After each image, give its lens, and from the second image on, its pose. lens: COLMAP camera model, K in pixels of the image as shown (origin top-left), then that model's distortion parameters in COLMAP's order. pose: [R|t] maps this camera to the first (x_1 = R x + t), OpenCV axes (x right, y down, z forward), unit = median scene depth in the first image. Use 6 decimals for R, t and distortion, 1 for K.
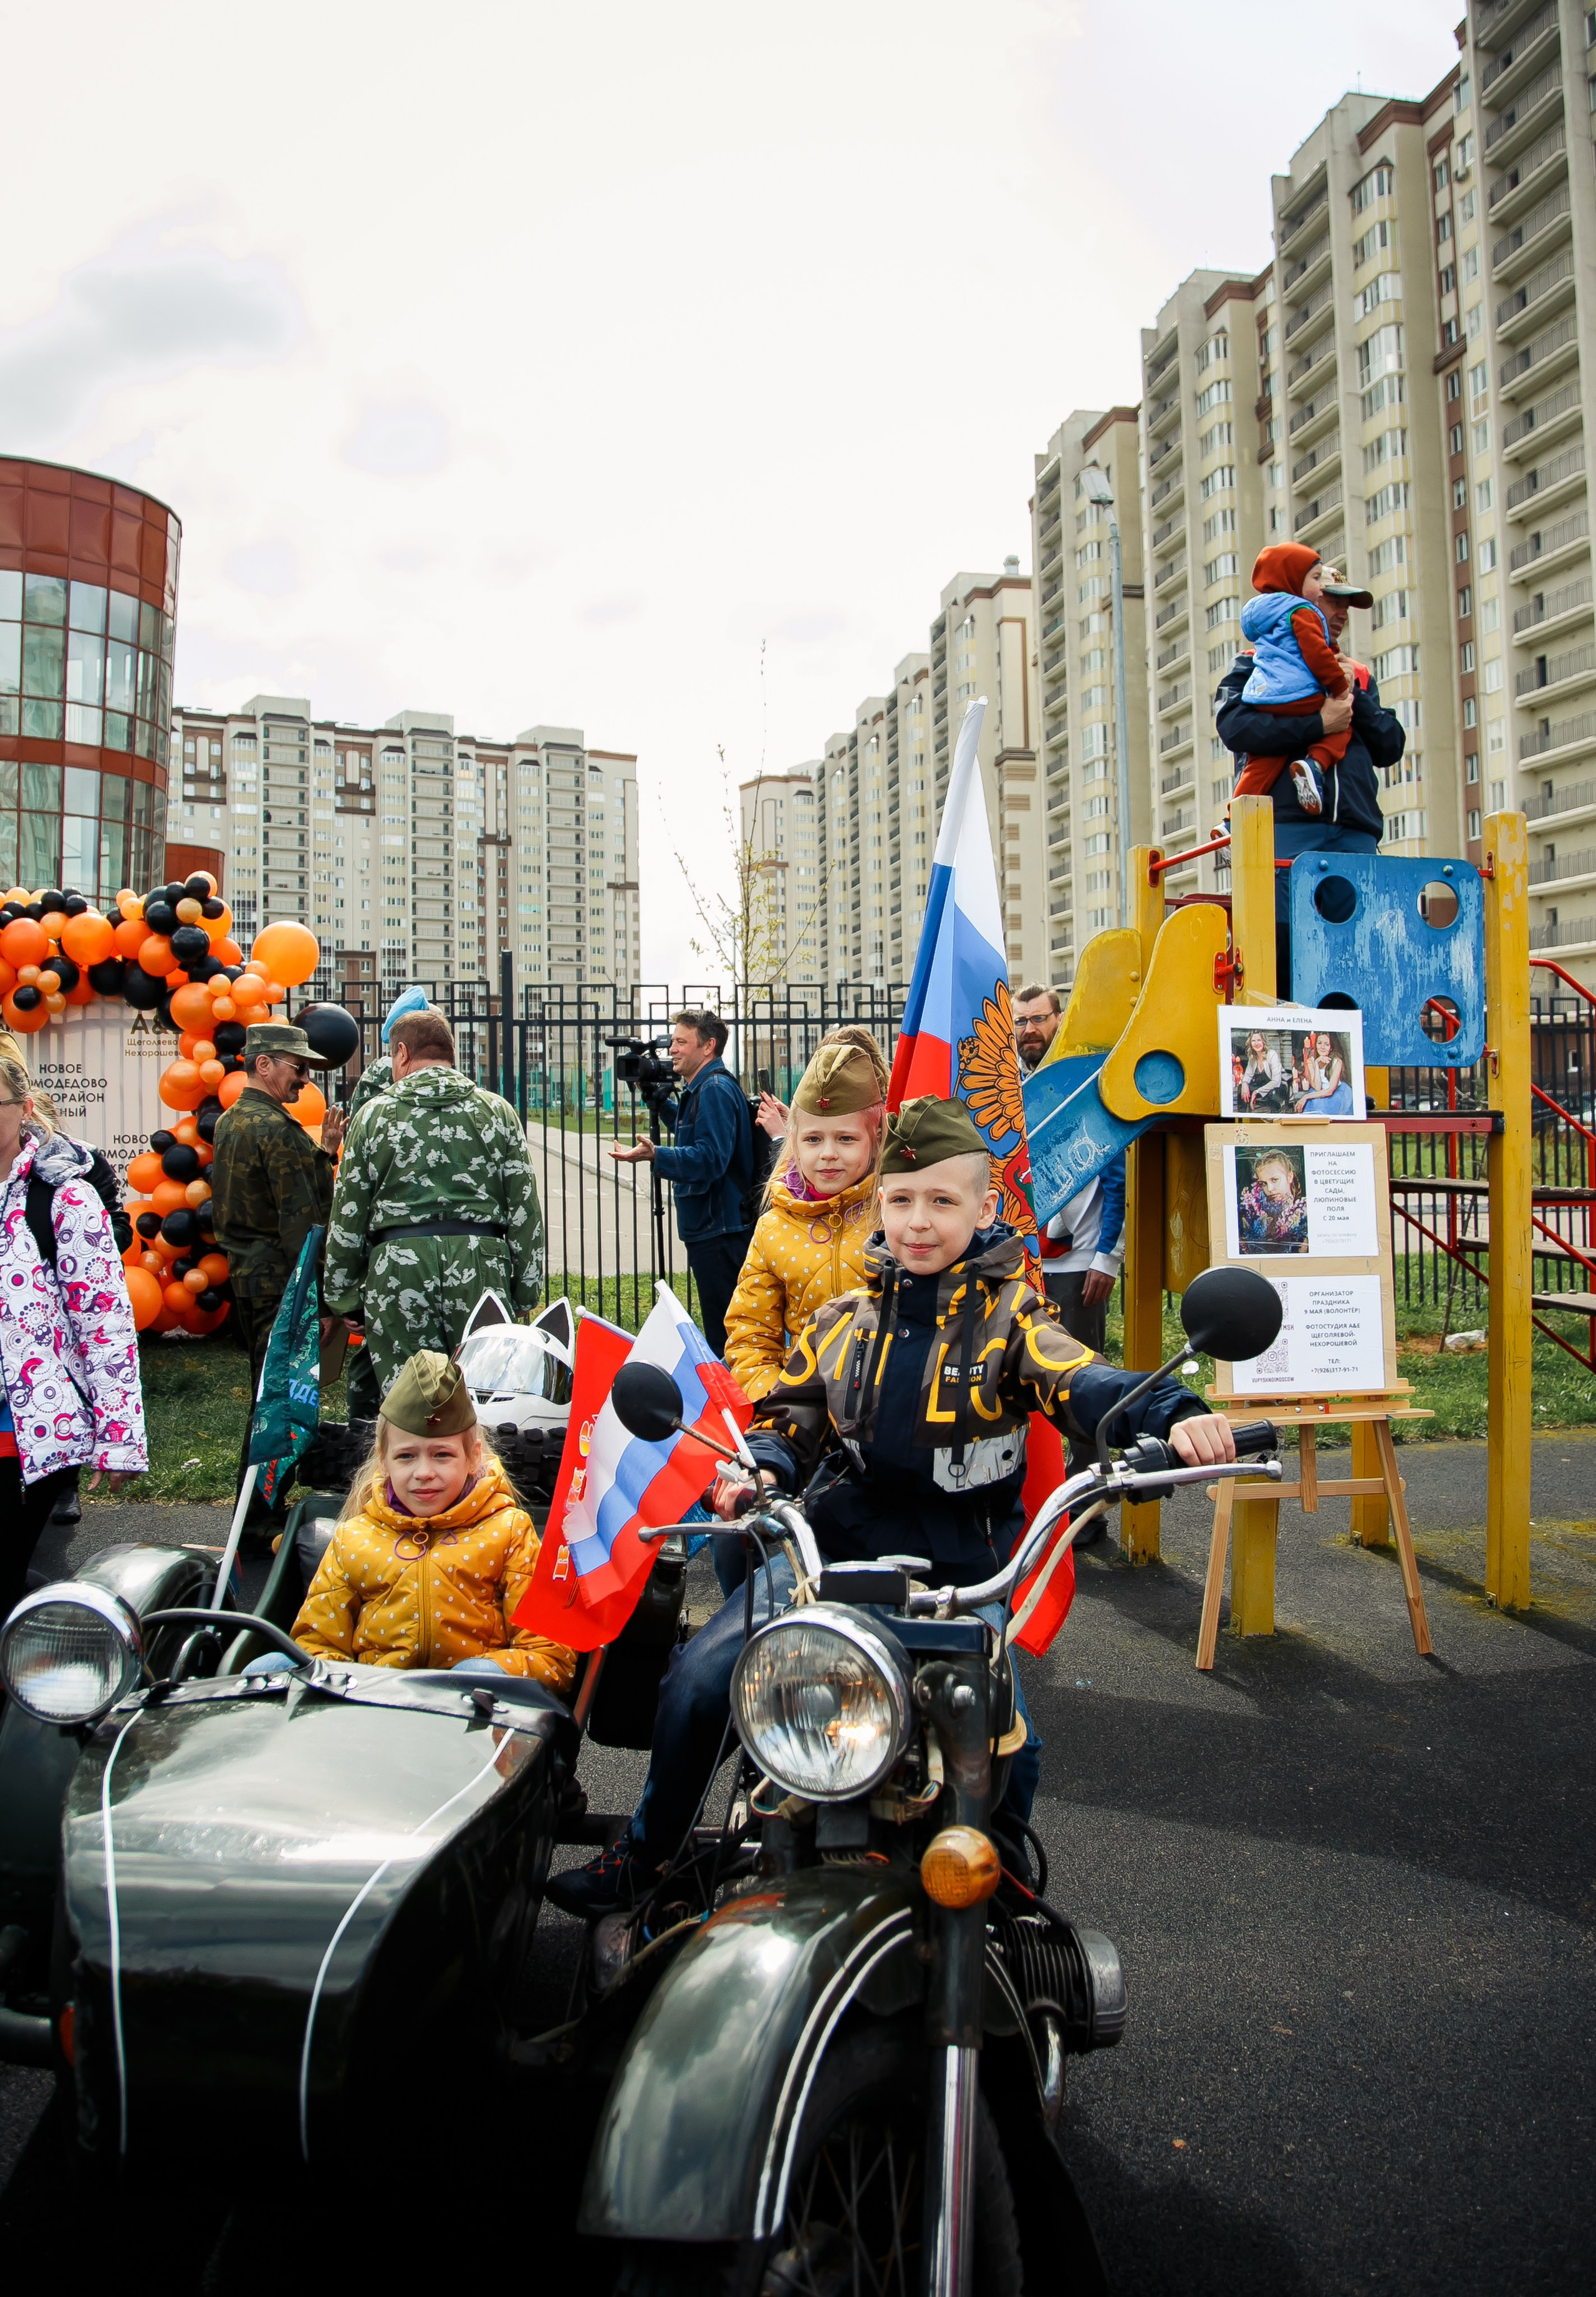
lens RADIAL K [[1725.9, 0, 808.0], [0, 1725.9, 1076.5], [0, 0, 1]] dist [-0.132026, 0.071059]
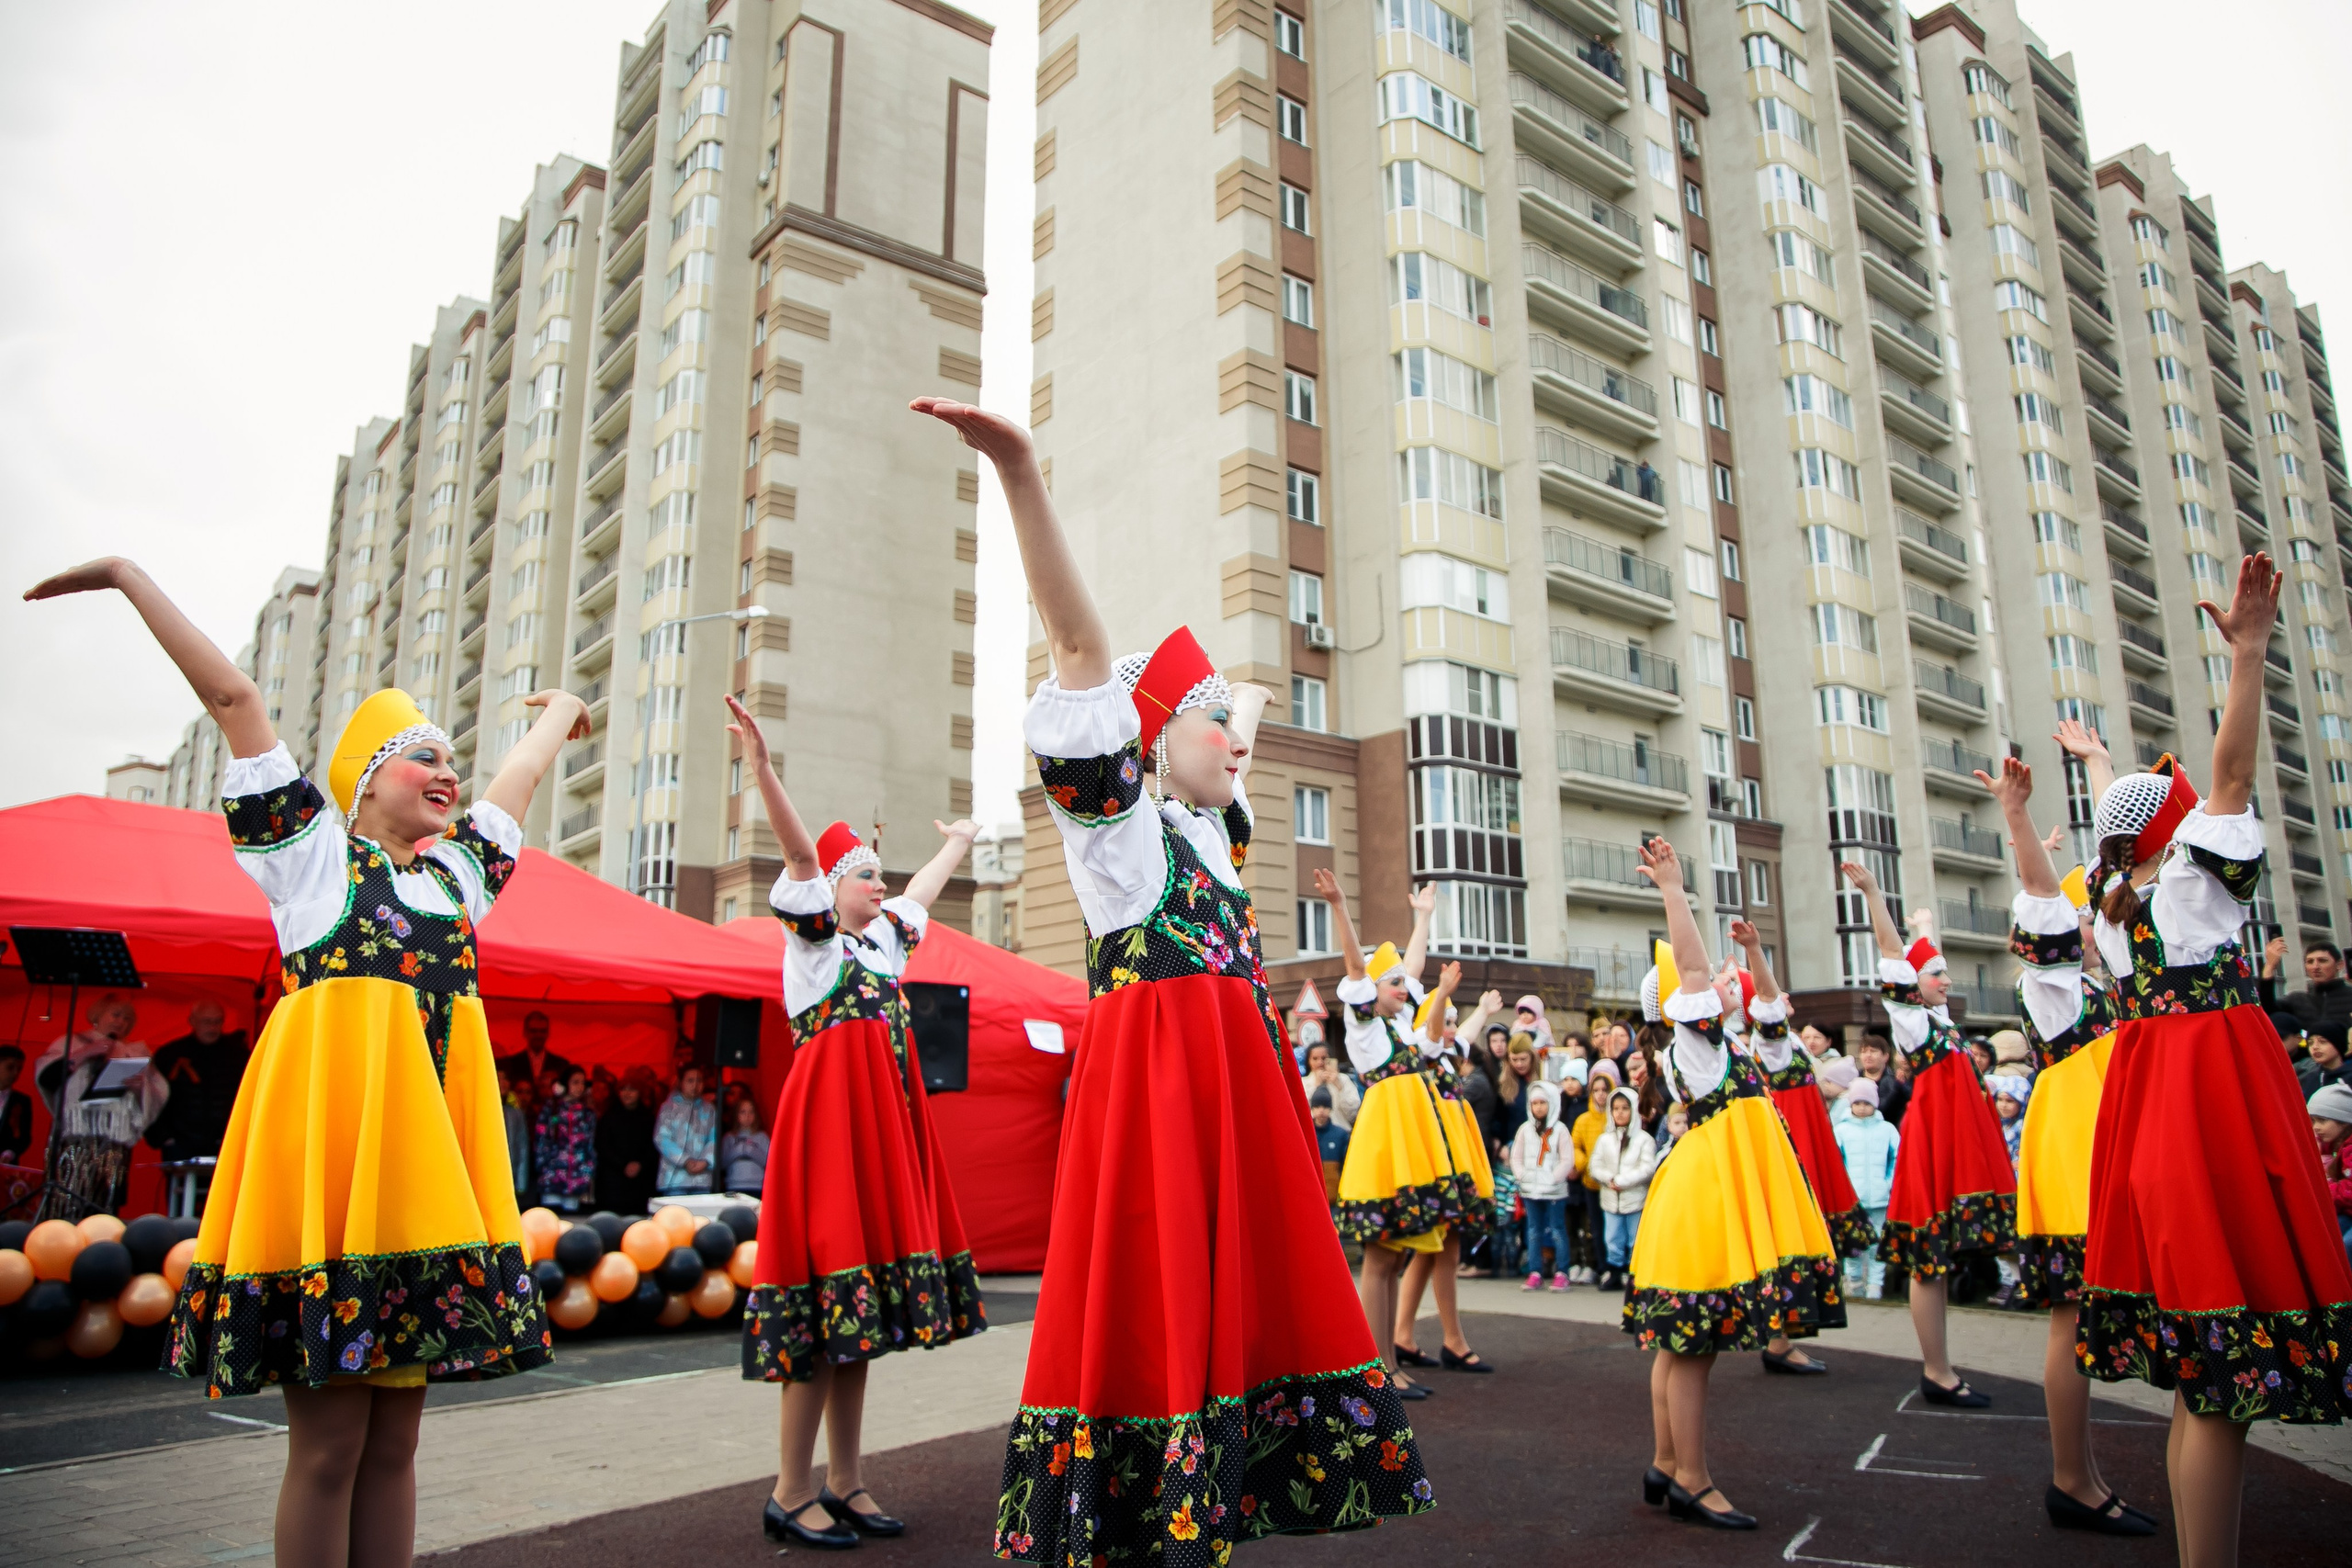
lens RADIAL K [[1663.2, 0, 1176.0], [0, 1663.2, 784.0], [0, 0, 1]] dist [-0.120014, 0.066400]
pose [[0.876585, 0.108483, 0.468861, 0.227733], [-0.013813, 0.979532, -0.200815, 0.004353], [-0.481050, 0.169555, 0.860141, -0.016413]]
